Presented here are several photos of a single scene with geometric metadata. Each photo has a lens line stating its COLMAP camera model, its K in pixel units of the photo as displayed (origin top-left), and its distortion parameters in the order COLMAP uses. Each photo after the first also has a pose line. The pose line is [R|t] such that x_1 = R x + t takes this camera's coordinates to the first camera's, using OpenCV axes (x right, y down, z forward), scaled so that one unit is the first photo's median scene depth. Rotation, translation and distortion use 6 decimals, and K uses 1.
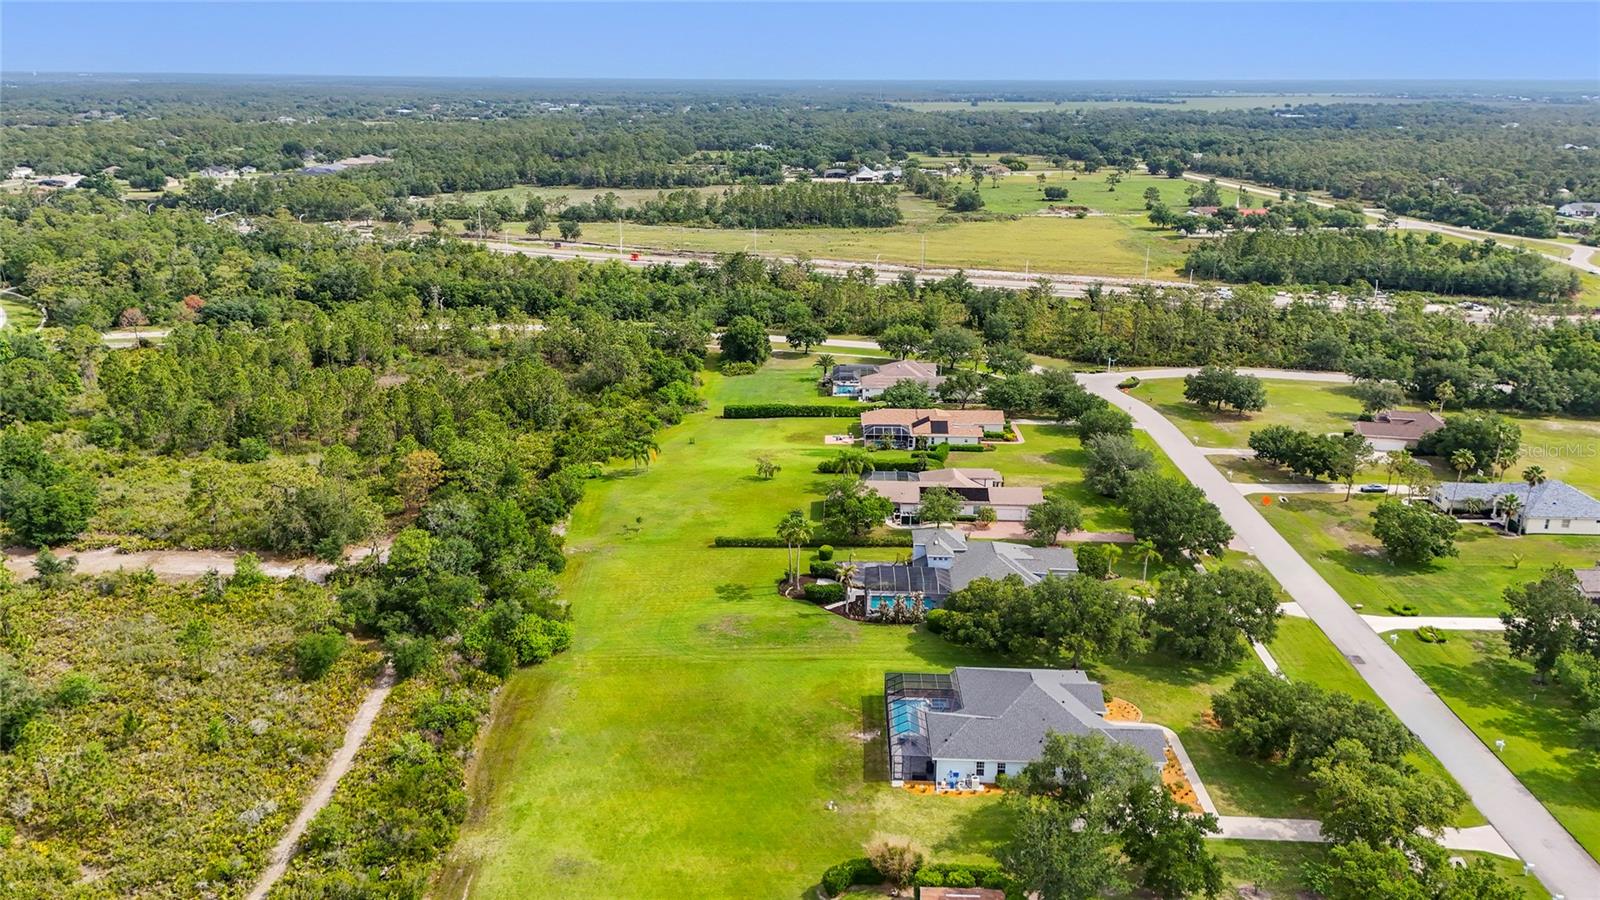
lens RADIAL K [[1160.5, 0, 801.9], [0, 1160.5, 445.0], [0, 0, 1]] dist [0.091256, -0.111558]
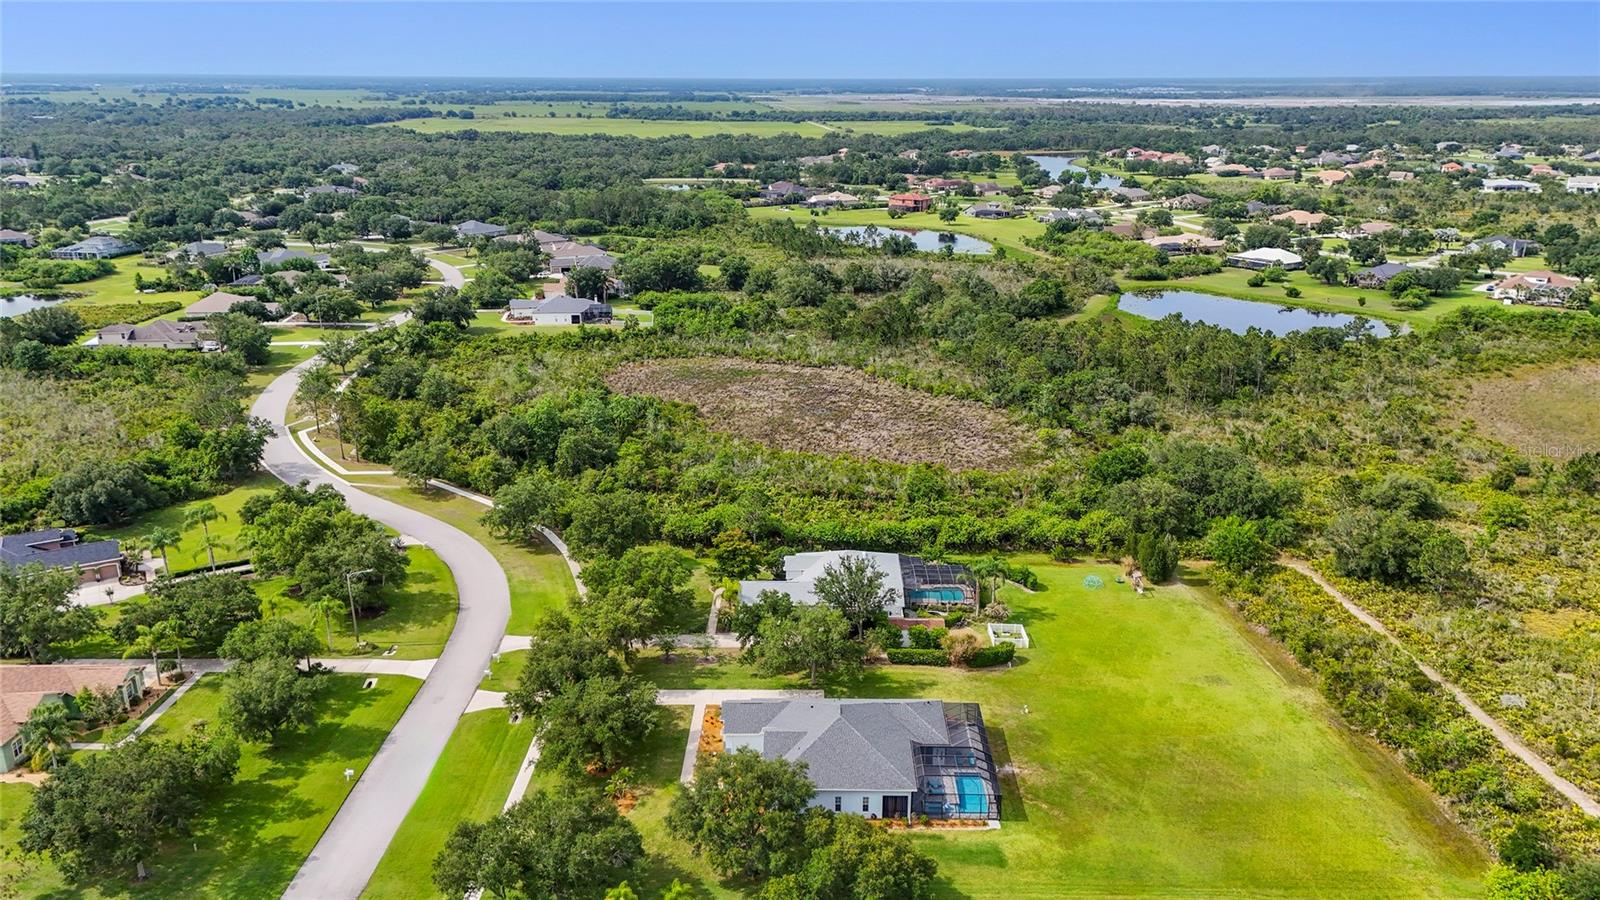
lens RADIAL K [[1160.5, 0, 801.9], [0, 1160.5, 445.0], [0, 0, 1]] dist [0.091256, -0.111558]
pose [[-0.999916, -0.005570, -0.011722, 0.137042], [-0.011271, 0.820471, 0.571577, -0.293789], [0.006434, 0.571661, -0.820465, 0.941370]]
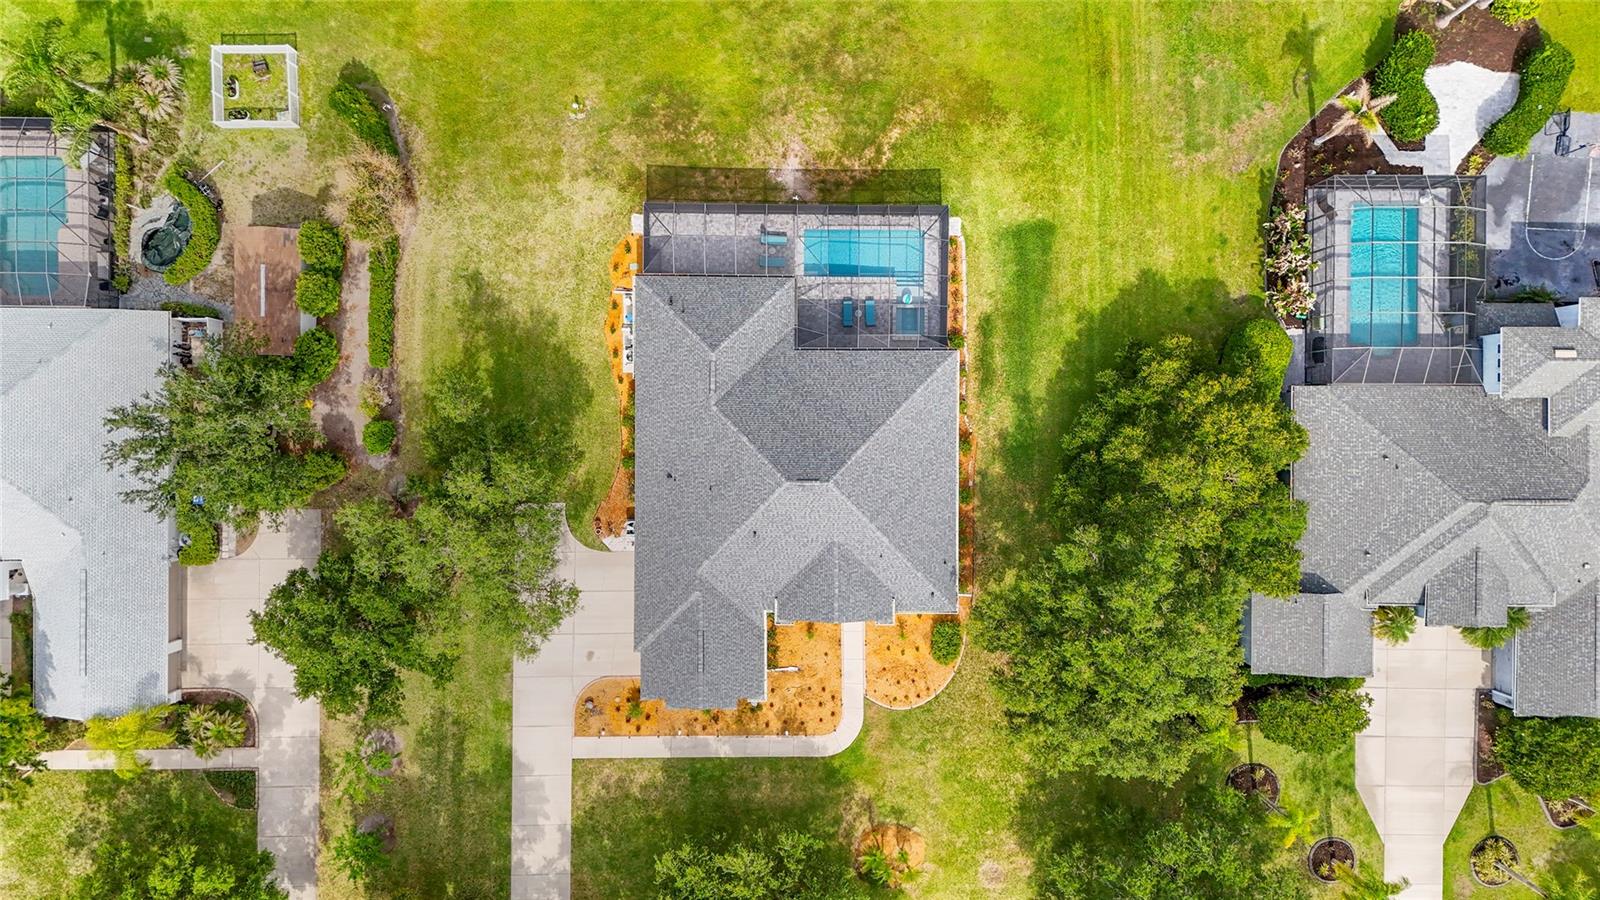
lens RADIAL K [[1160.5, 0, 801.9], [0, 1160.5, 445.0], [0, 0, 1]] dist [0.091256, -0.111558]
pose [[0.027225, 0.999628, 0.001595, 0.102956], [-0.318823, 0.007171, 0.947787, -0.147711], [0.947423, -0.026312, 0.318899, 0.480967]]
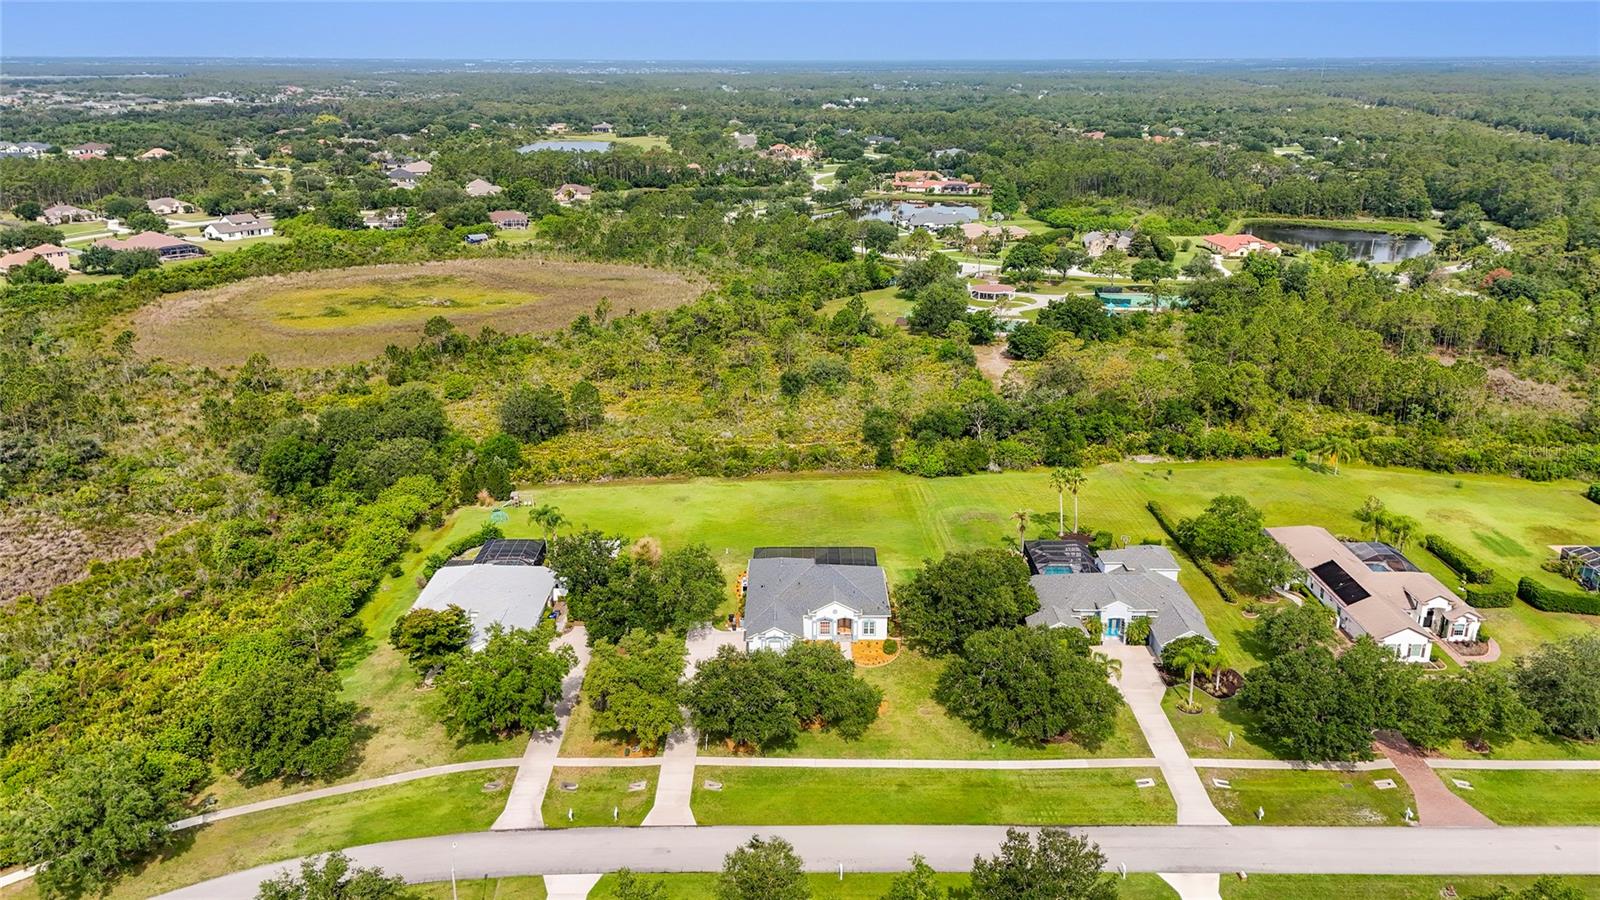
lens RADIAL K [[1176.7, 0, 800.0], [0, 1176.7, 450.0], [0, 0, 1]] dist [0.094391, -0.114891]
pose [[0.027138, 0.306901, -0.951355, 0.740560], [-0.297549, 0.911047, 0.285410, -0.137945], [0.954321, 0.275329, 0.116042, 0.461485]]
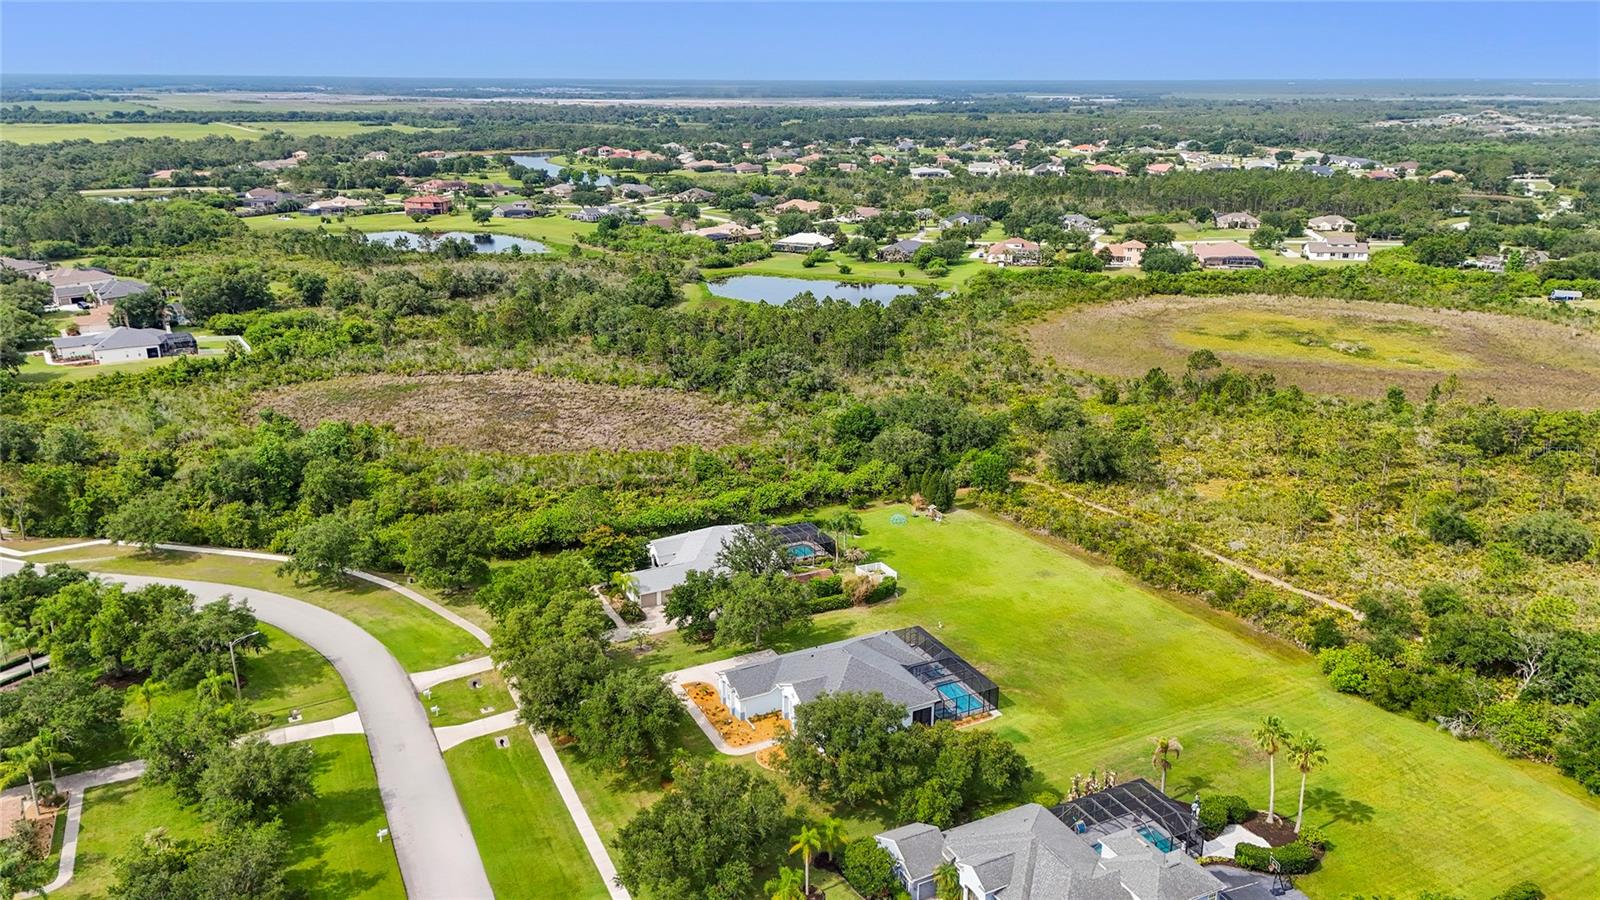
lens RADIAL K [[1160.5, 0, 801.9], [0, 1160.5, 445.0], [0, 0, 1]] dist [0.091256, -0.111558]
pose [[-0.883872, 0.130606, -0.449123, 0.386116], [-0.148688, 0.831954, 0.534550, -0.288409], [0.443466, 0.539253, -0.715922, 0.929349]]
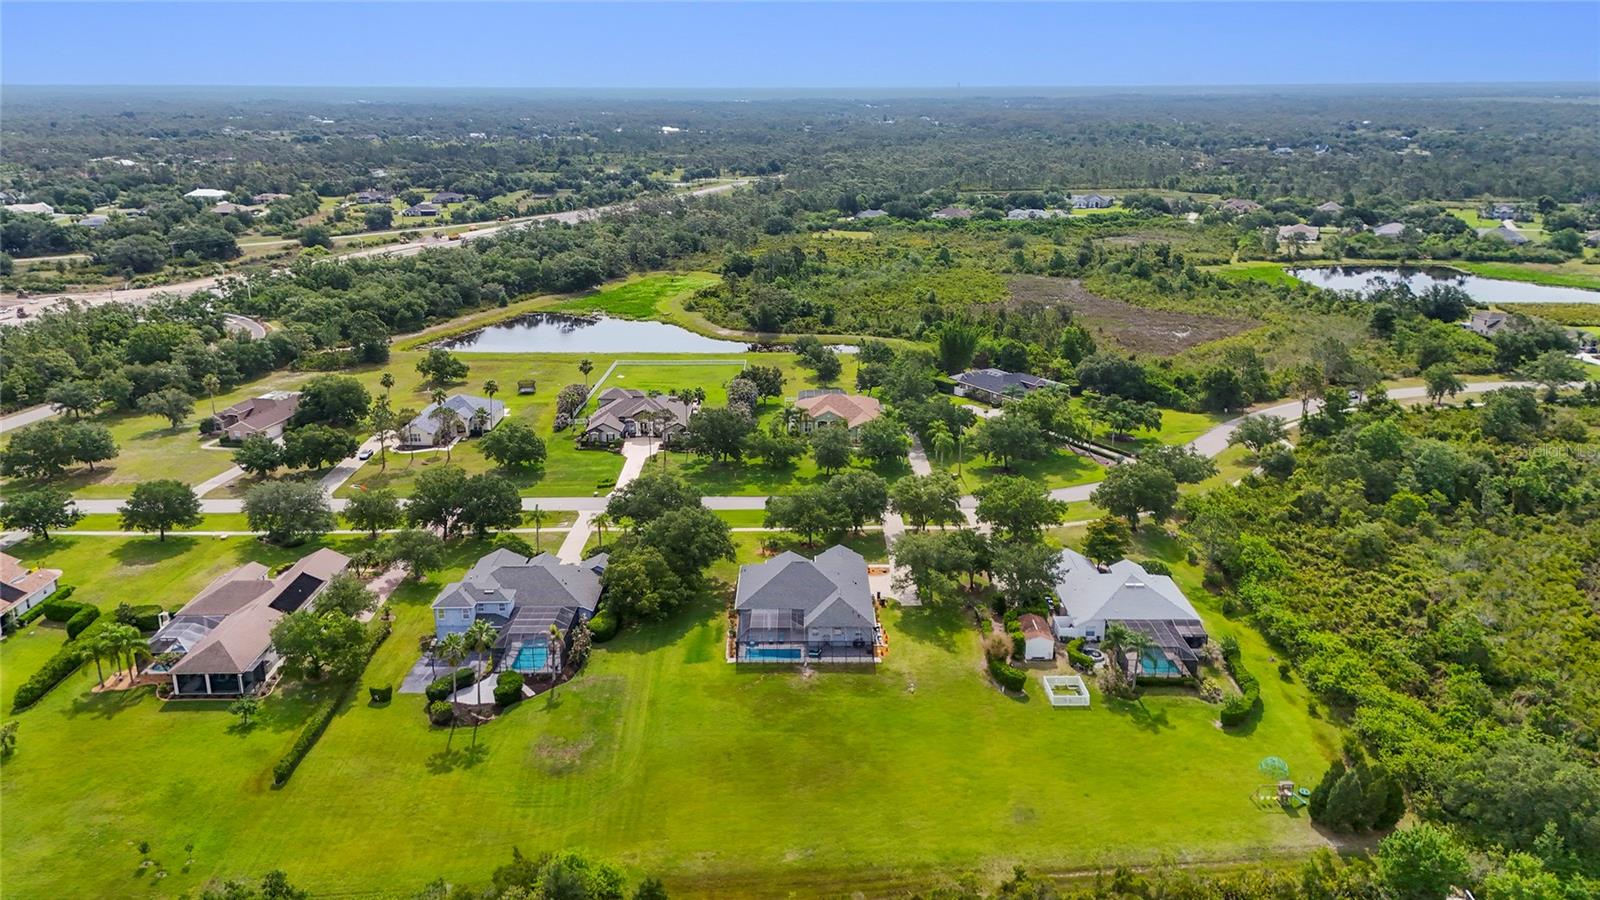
lens RADIAL K [[1163.7, 0, 805.3], [0, 1163.7, 468.6], [0, 0, 1]] dist [0.078855, -0.077471]
pose [[-0.028917, -0.315398, 0.948519, -0.547008], [0.302835, 0.901555, 0.309014, -0.158507], [-0.952604, 0.296181, 0.069443, 0.500726]]
